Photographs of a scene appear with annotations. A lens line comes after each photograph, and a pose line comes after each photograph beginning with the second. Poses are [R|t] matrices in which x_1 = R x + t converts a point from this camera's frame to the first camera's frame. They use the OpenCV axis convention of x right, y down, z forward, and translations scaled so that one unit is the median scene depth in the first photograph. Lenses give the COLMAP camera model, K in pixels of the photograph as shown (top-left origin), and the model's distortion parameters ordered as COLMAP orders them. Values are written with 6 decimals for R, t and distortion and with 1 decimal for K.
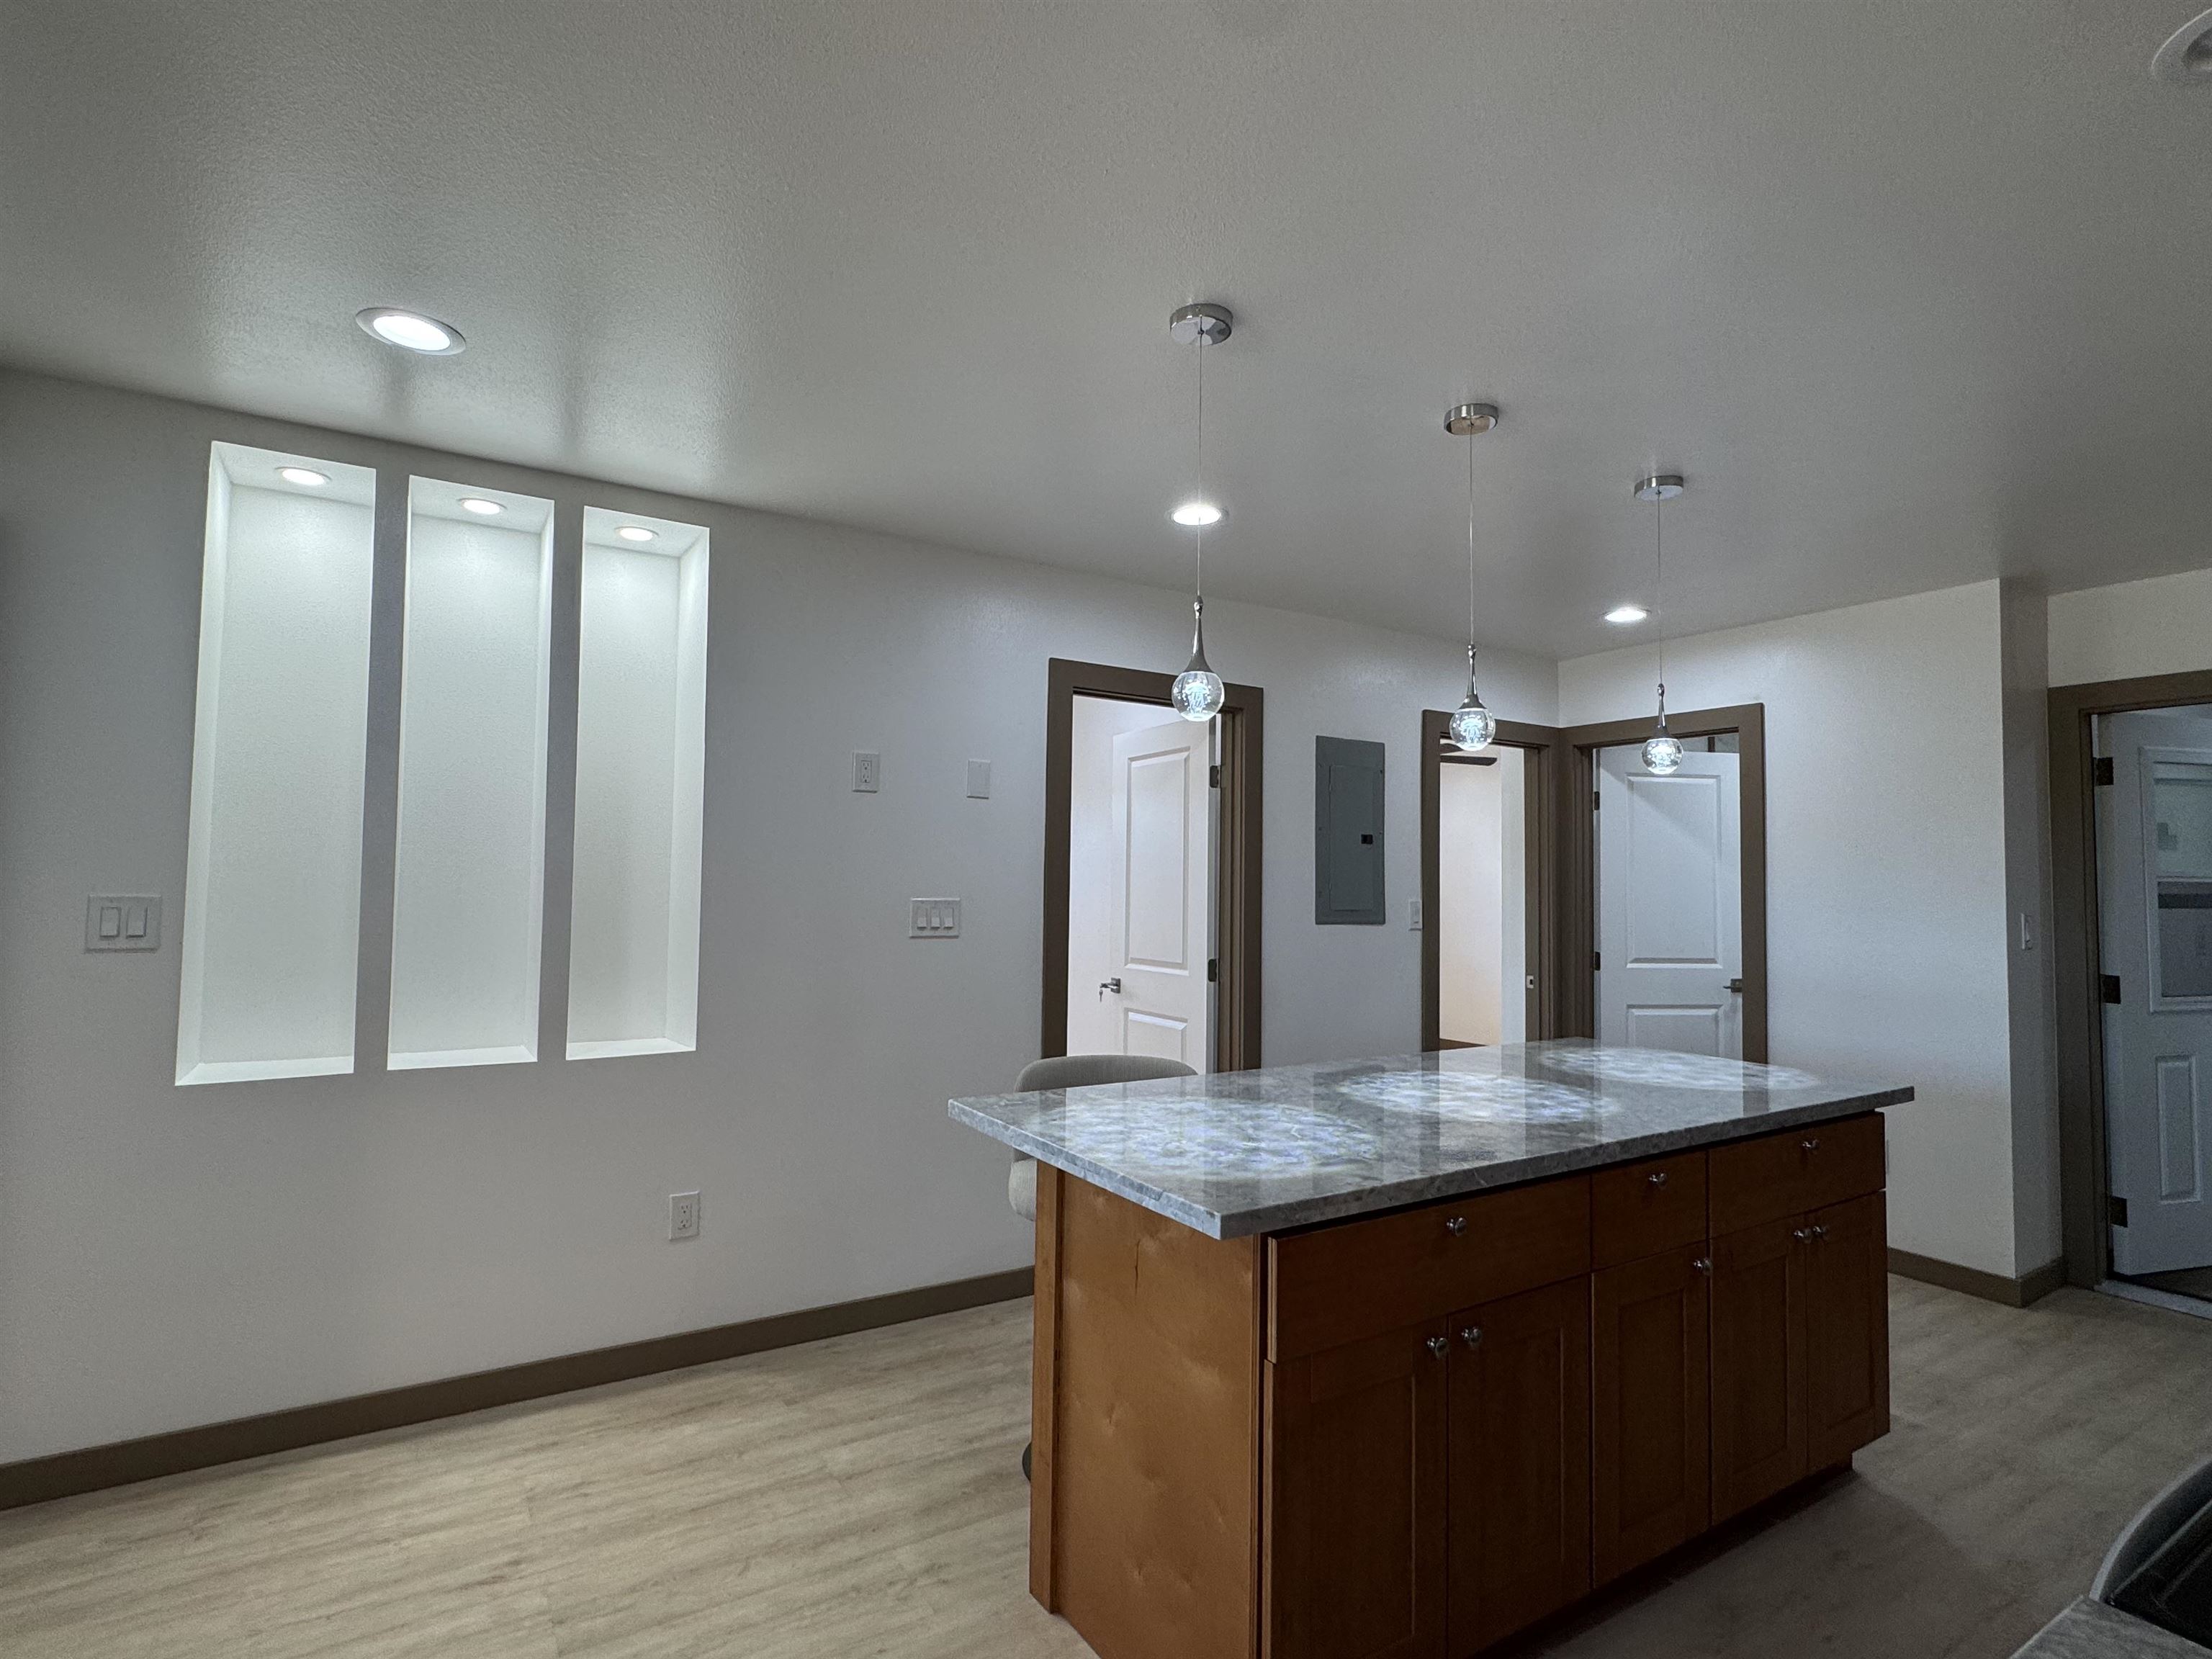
lens RADIAL K [[1102.6, 0, 1108.3], [0, 1102.6, 830.9], [0, 0, 1]] dist [-0.003602, 0.002098]
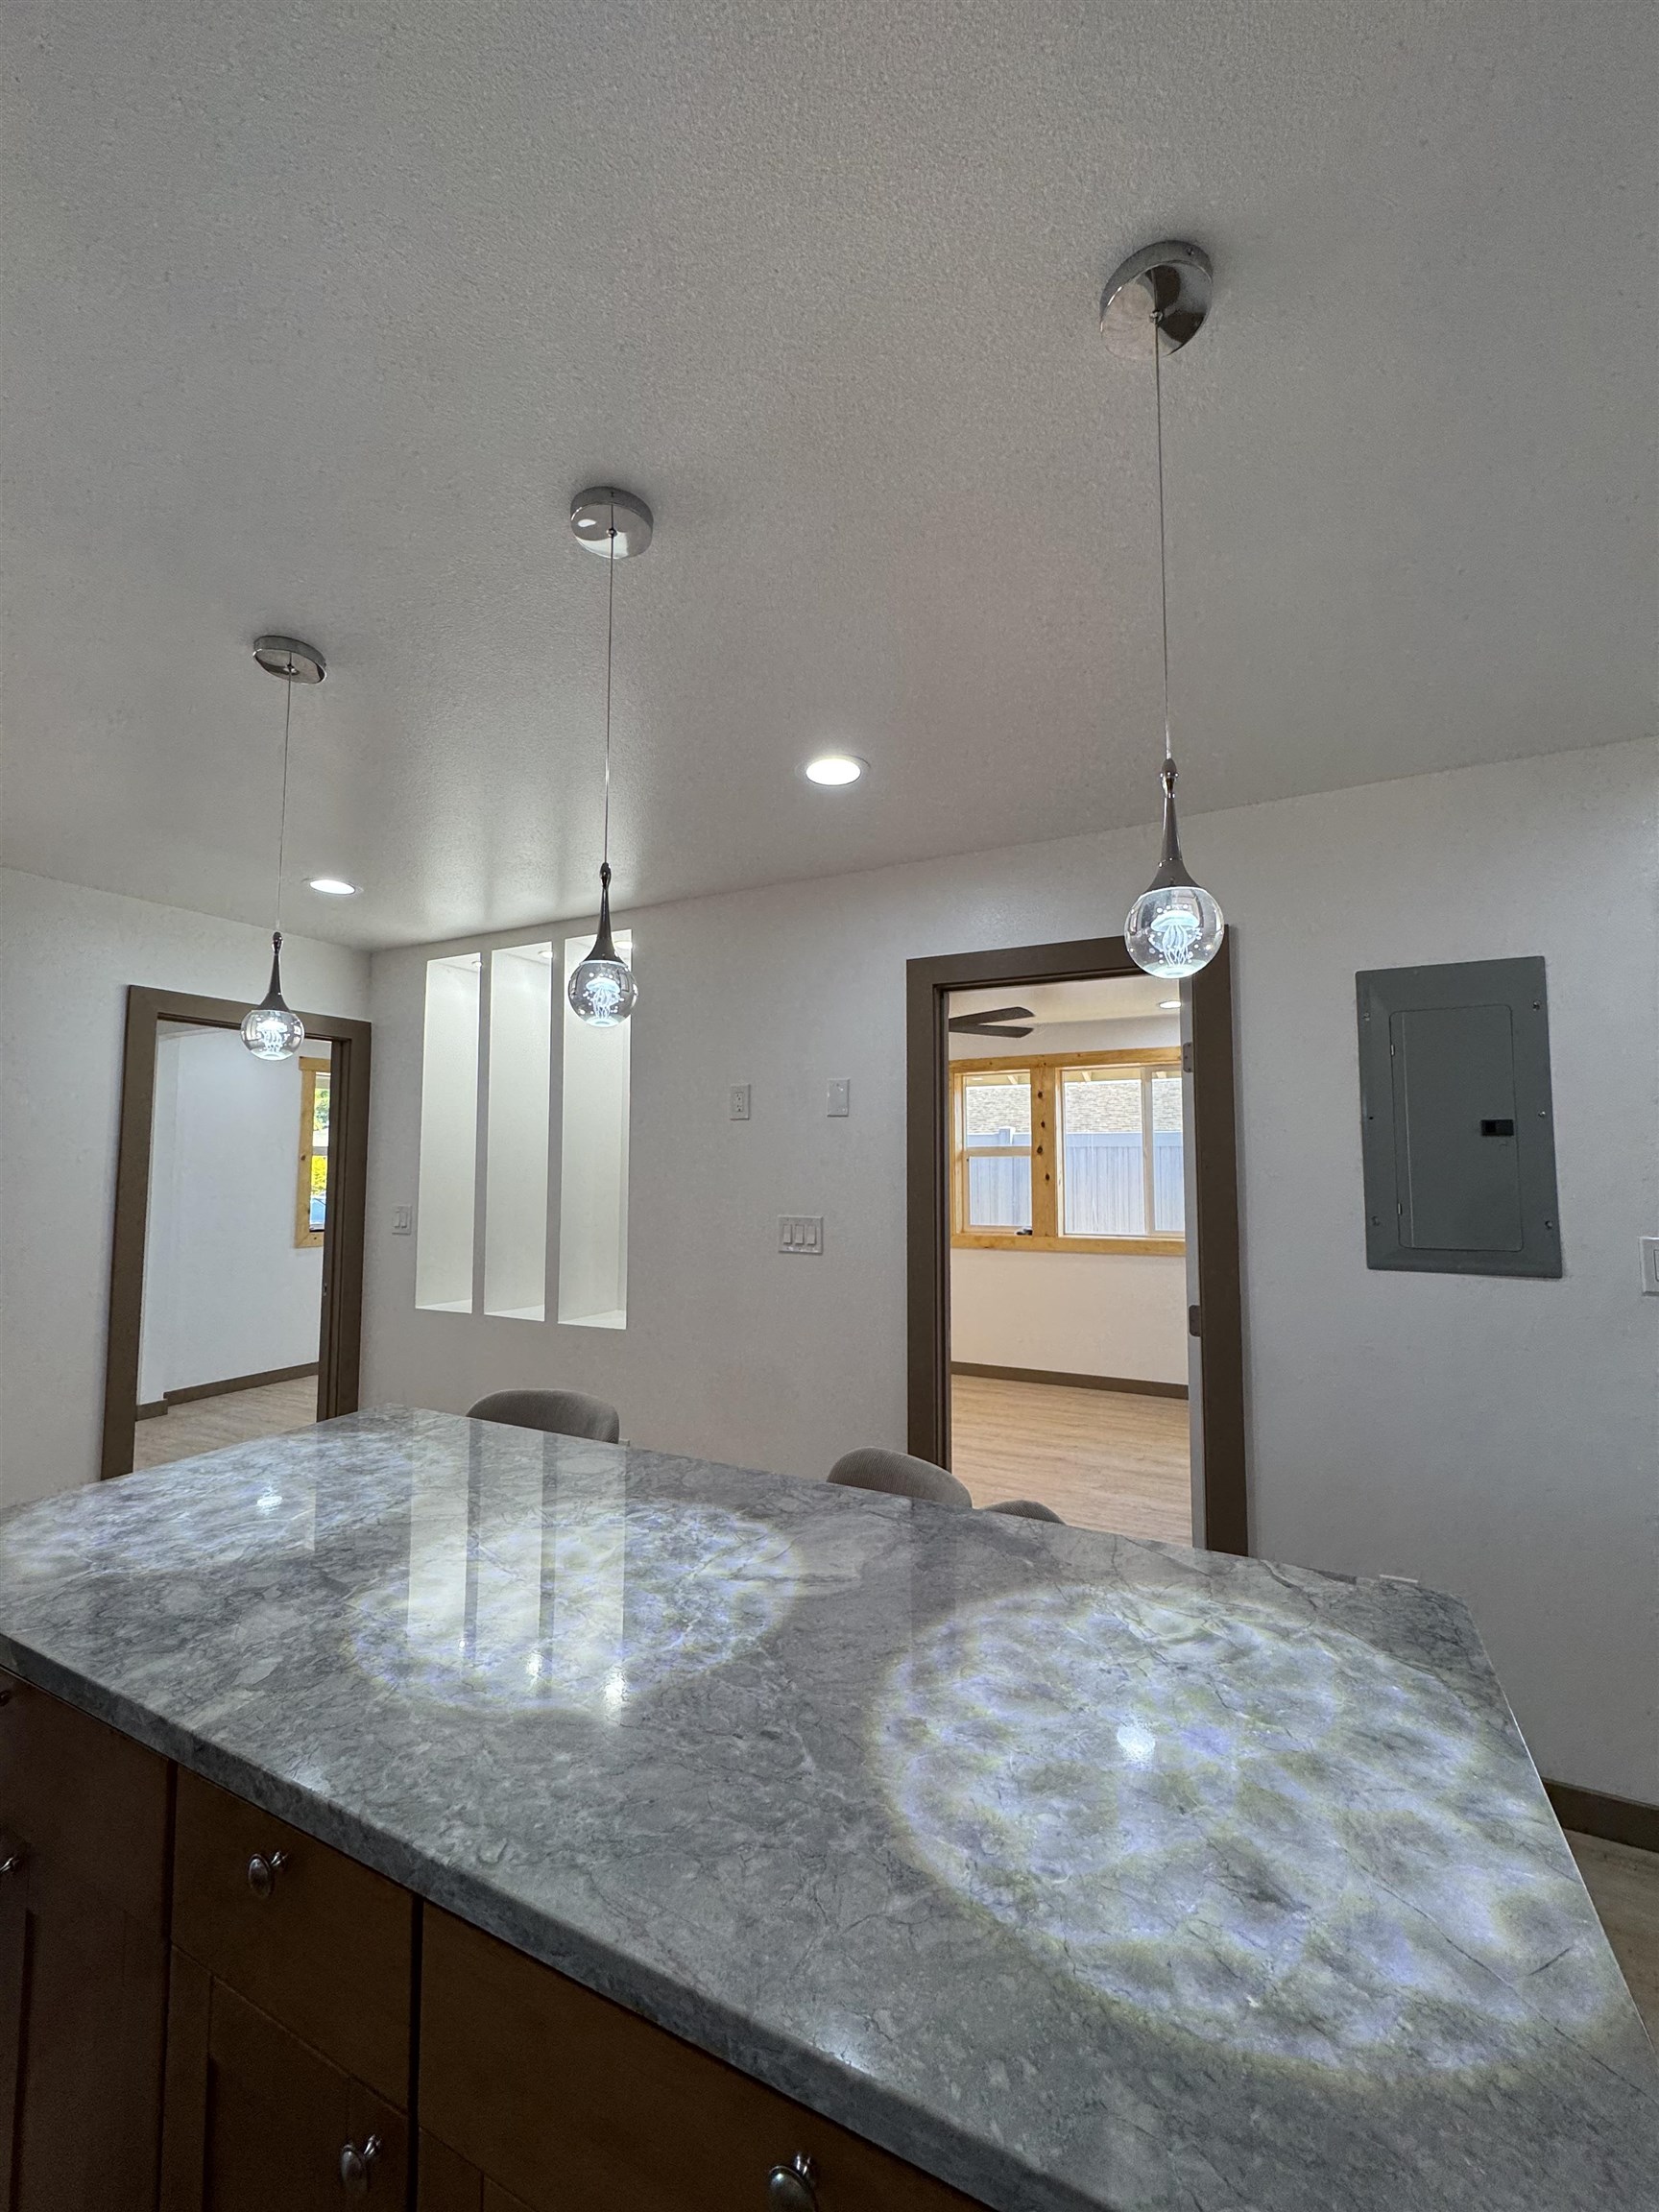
lens RADIAL K [[876.3, 0, 834.4], [0, 876.3, 1099.3], [0, 0, 1]] dist [-0.000817, 0.000043]
pose [[0.513322, -0.078250, -0.854621, 0.633895], [0.049089, 0.996881, -0.061791, 0.005242], [0.856791, -0.010234, 0.515563, 0.650909]]
